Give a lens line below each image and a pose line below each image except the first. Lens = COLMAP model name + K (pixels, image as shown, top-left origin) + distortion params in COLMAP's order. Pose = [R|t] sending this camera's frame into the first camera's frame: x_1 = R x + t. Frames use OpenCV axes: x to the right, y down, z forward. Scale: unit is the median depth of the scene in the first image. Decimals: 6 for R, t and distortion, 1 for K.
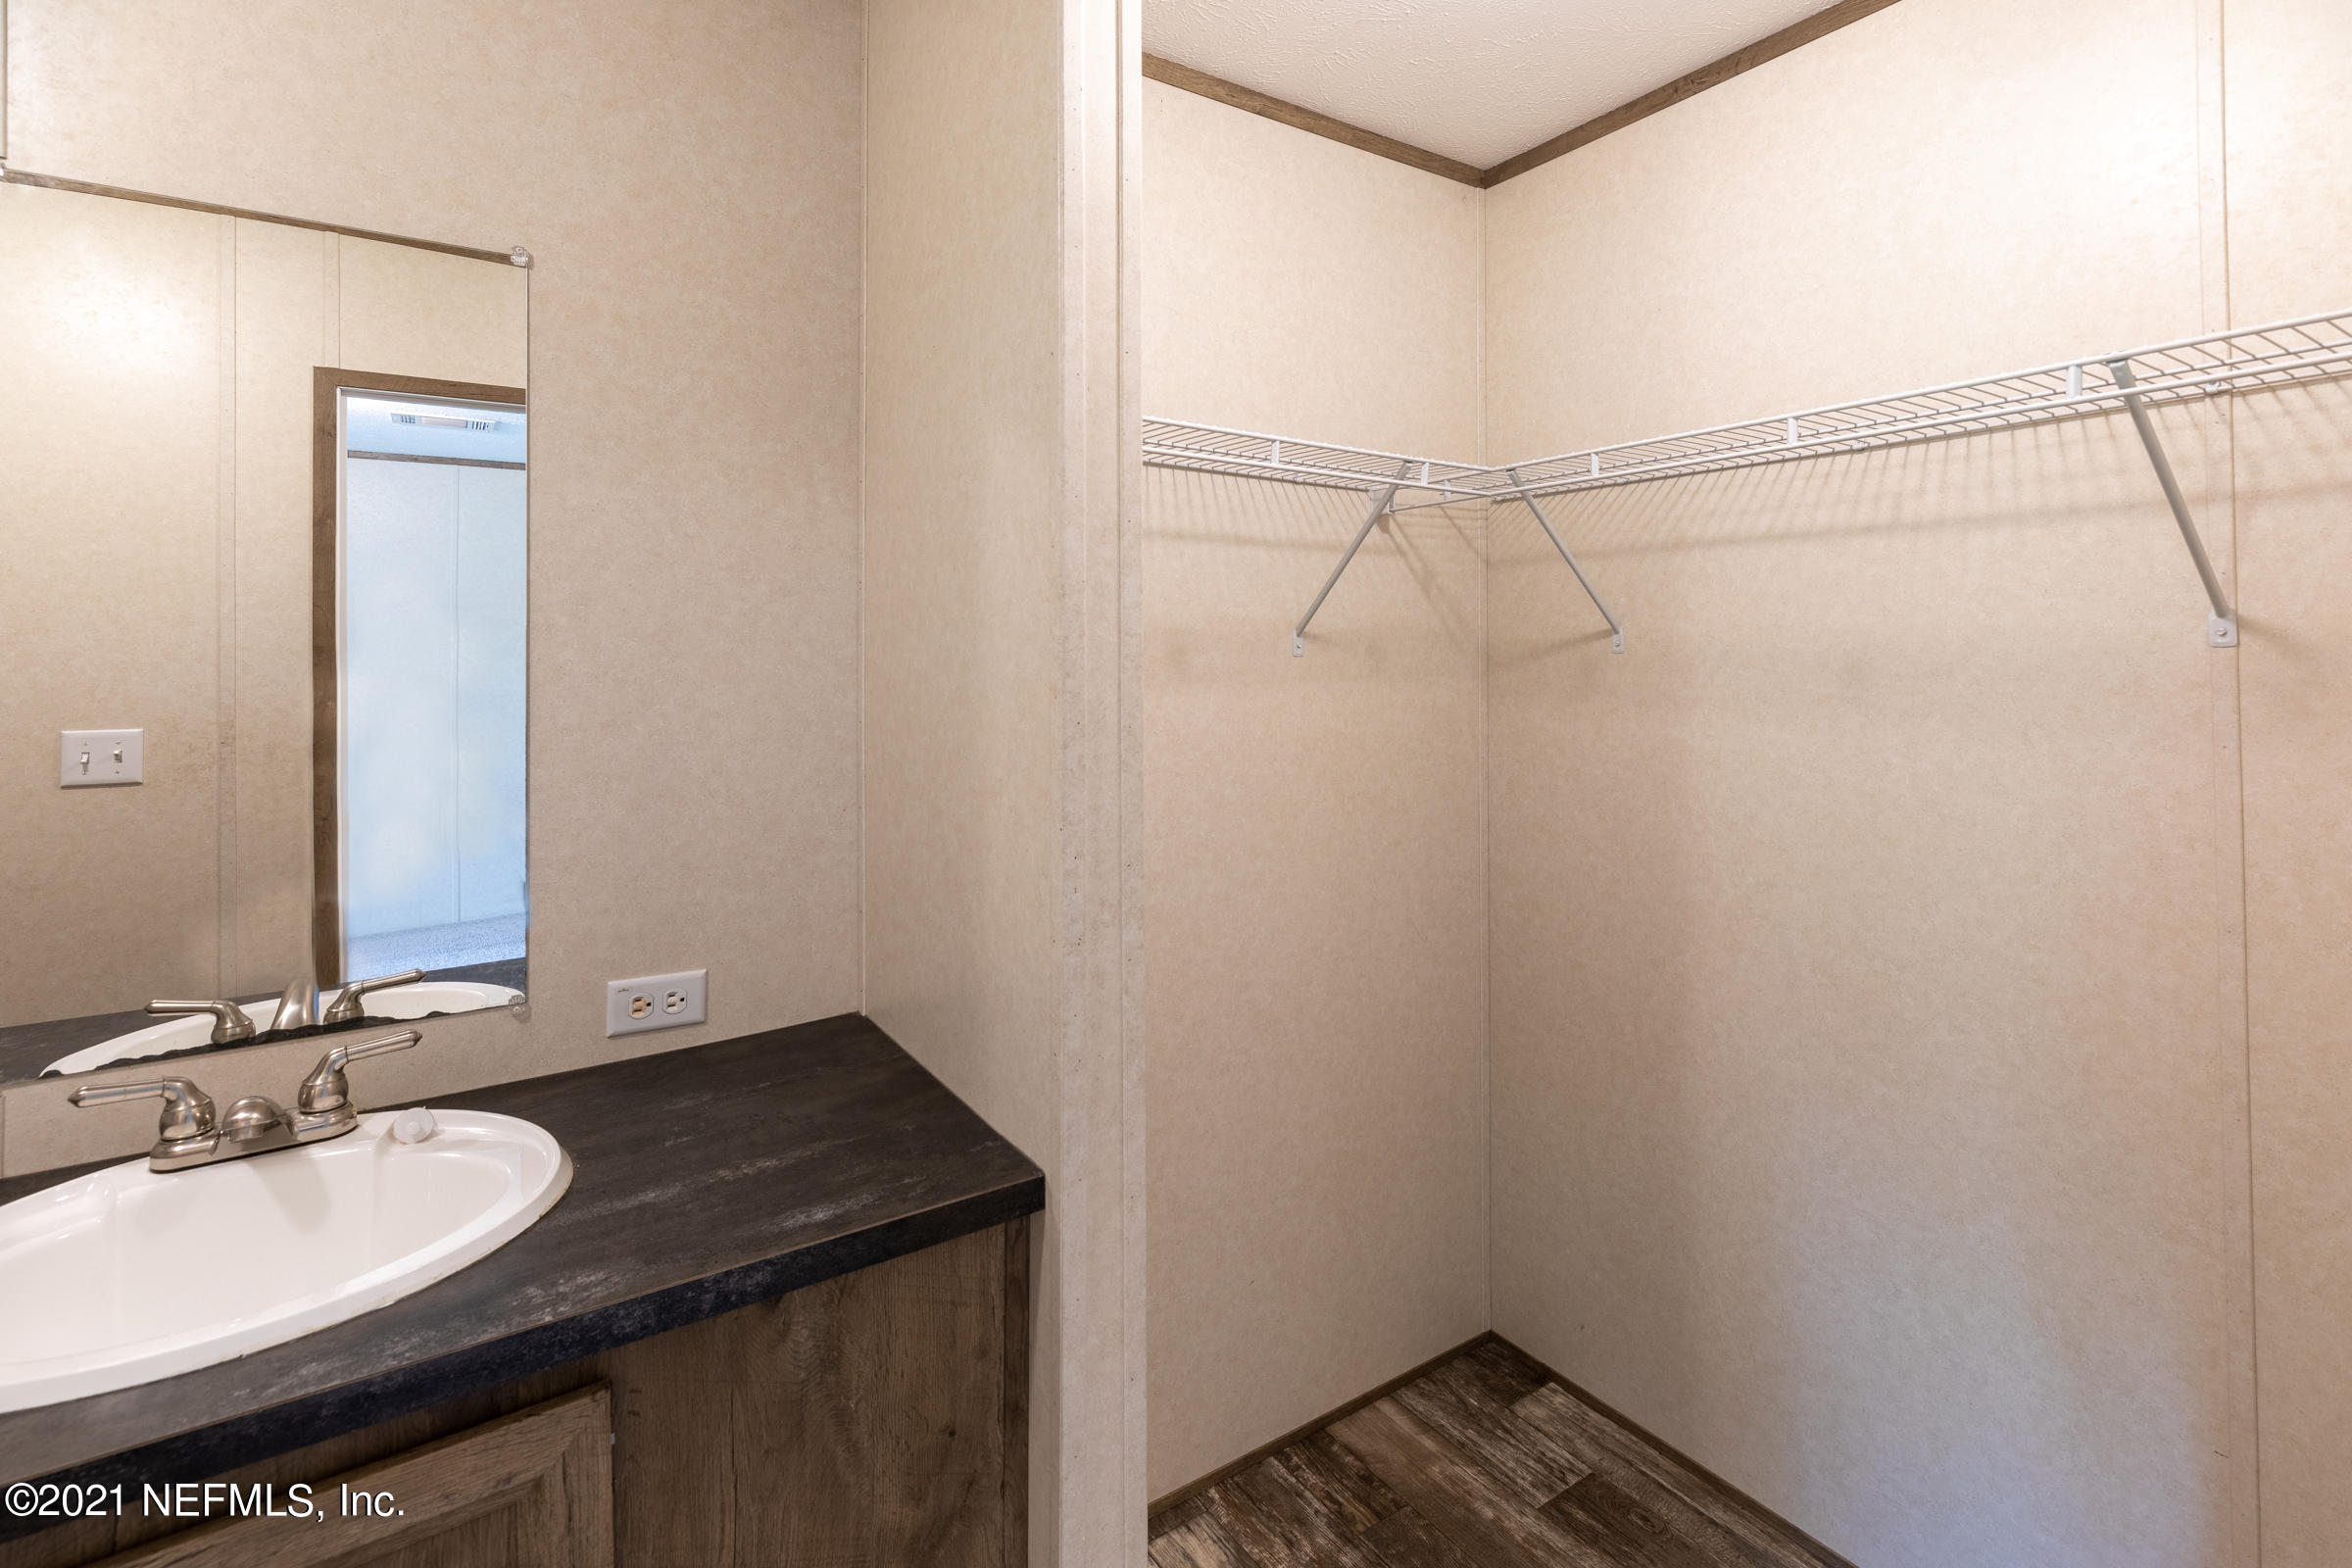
lens RADIAL K [[1075.8, 0, 1218.0], [0, 1075.8, 640.1], [0, 0, 1]] dist [0.007519, -0.002779]
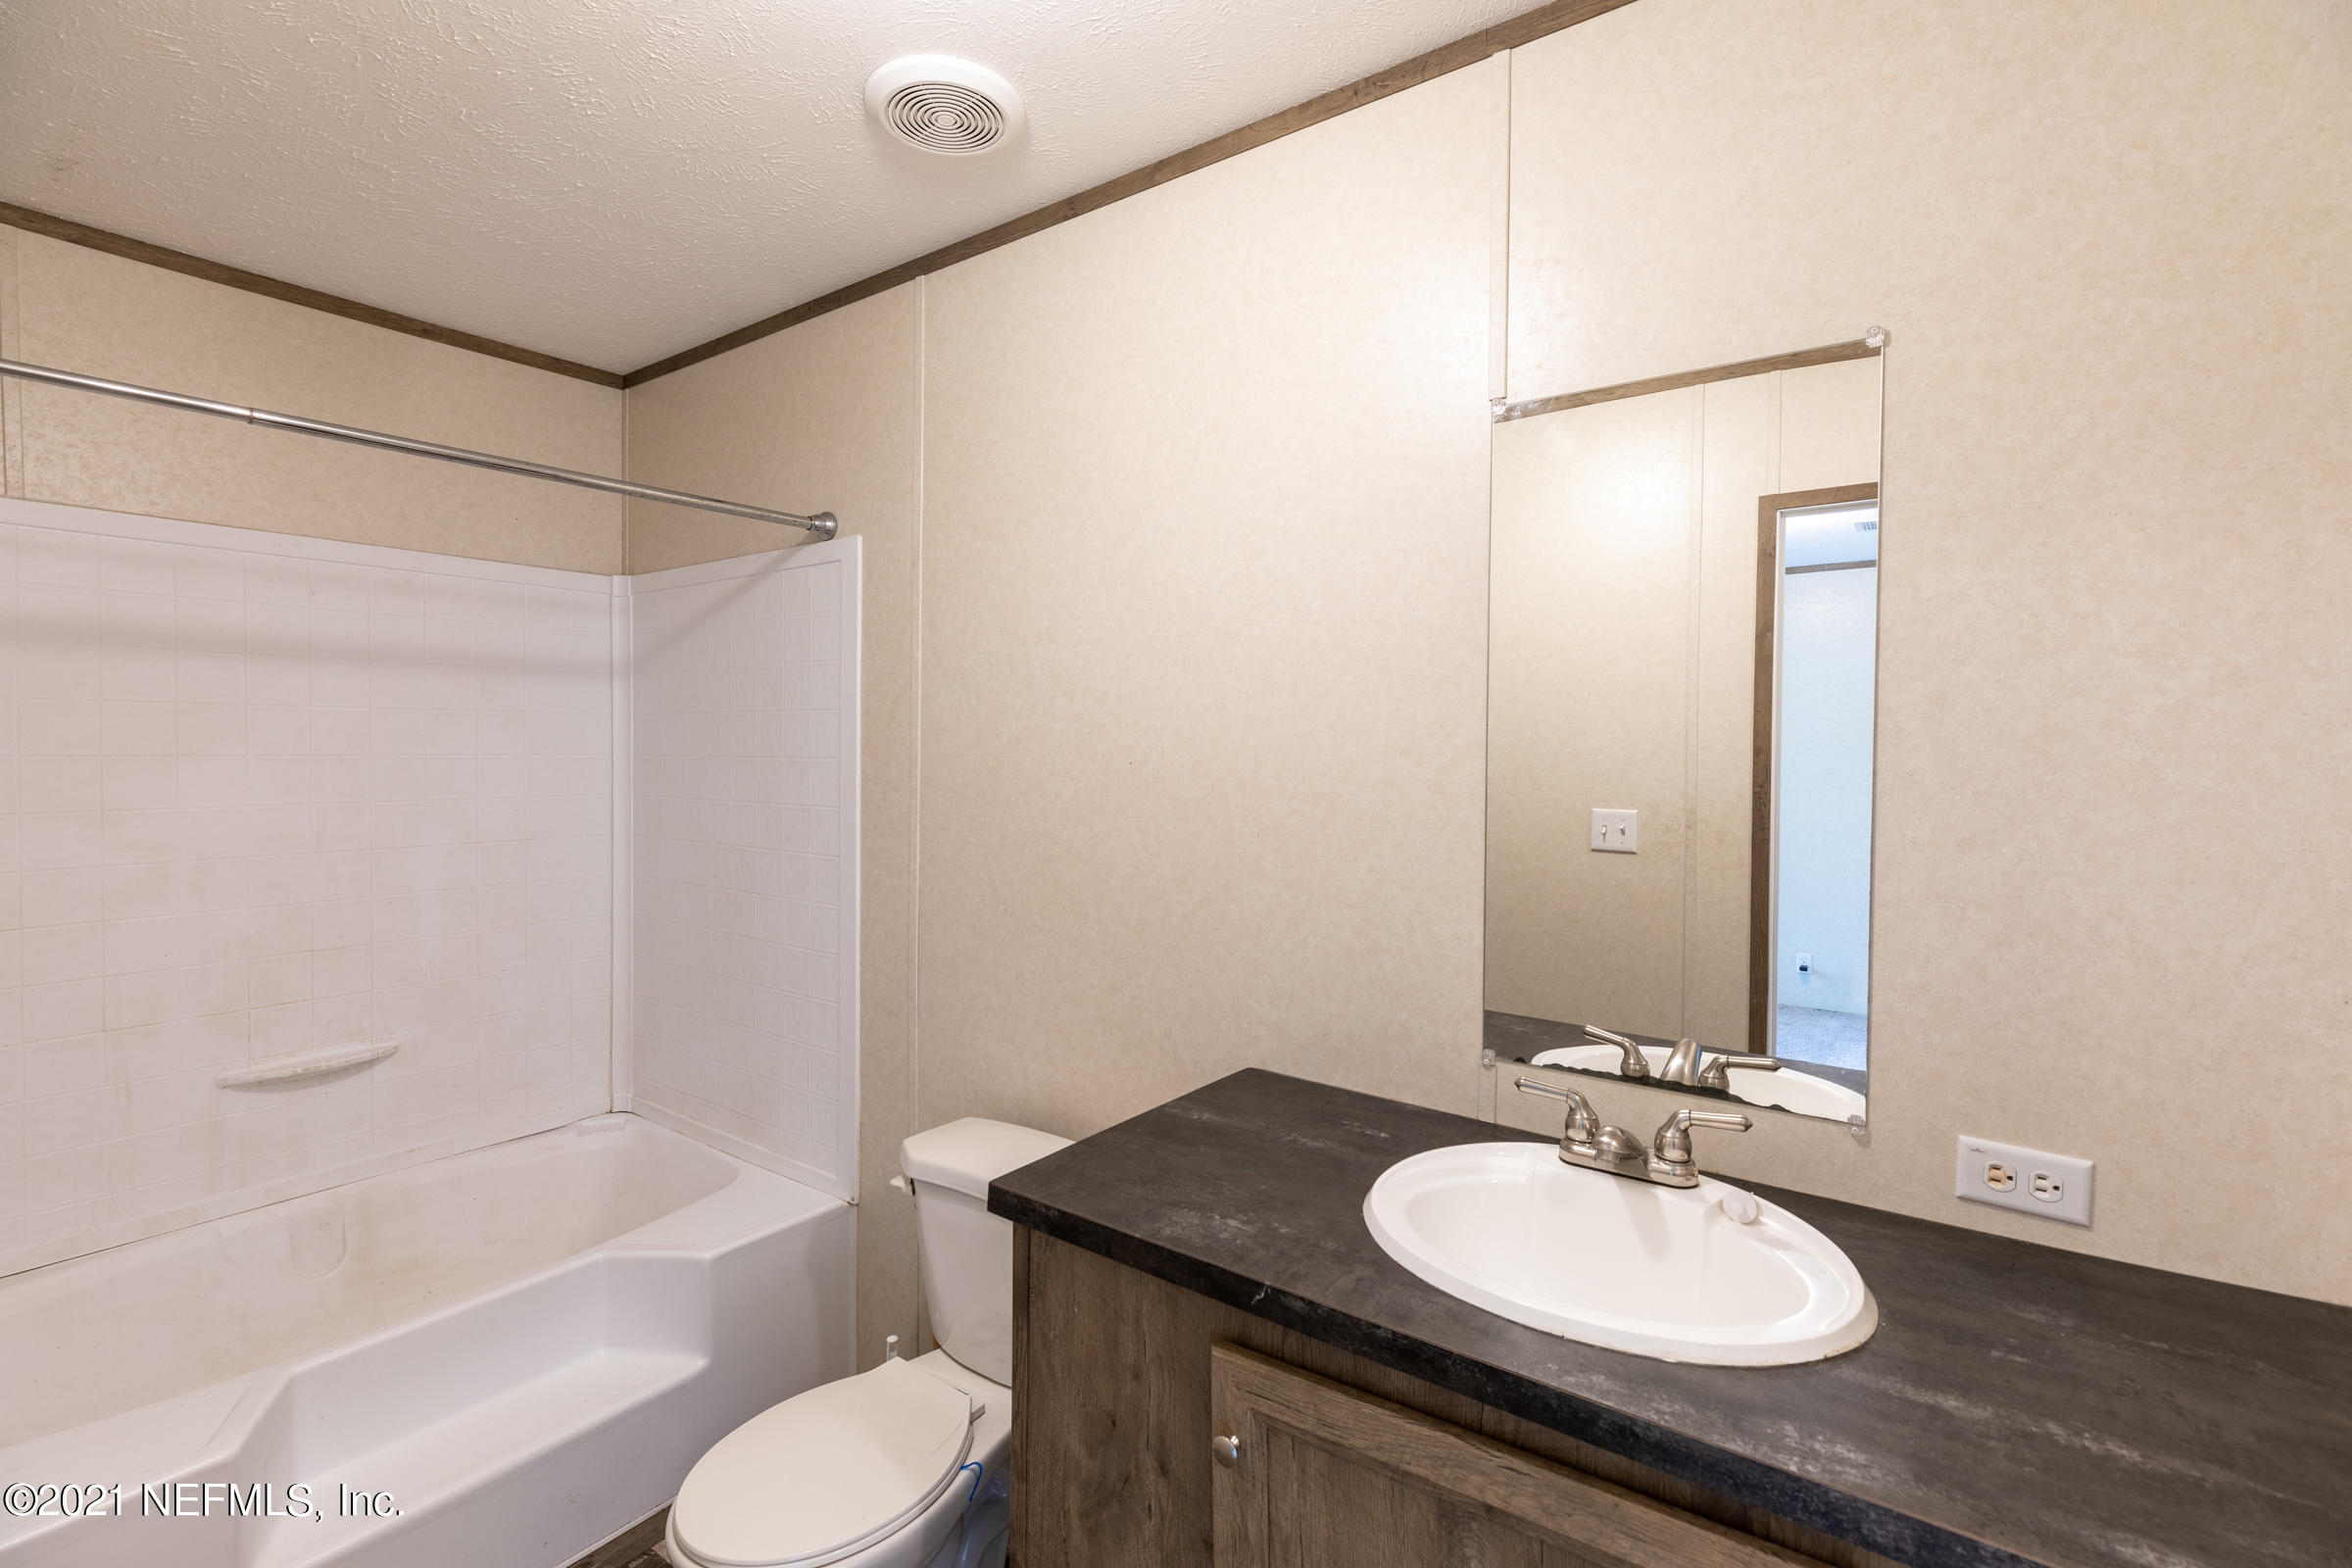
lens RADIAL K [[1075.8, 0, 1165.5], [0, 1075.8, 765.5], [0, 0, 1]] dist [0.007519, -0.002779]
pose [[0.332043, 0.024142, -0.942955, 0.053066], [-0.000817, 0.999679, 0.025307, -0.007317], [0.943264, -0.007633, 0.331956, 0.123589]]
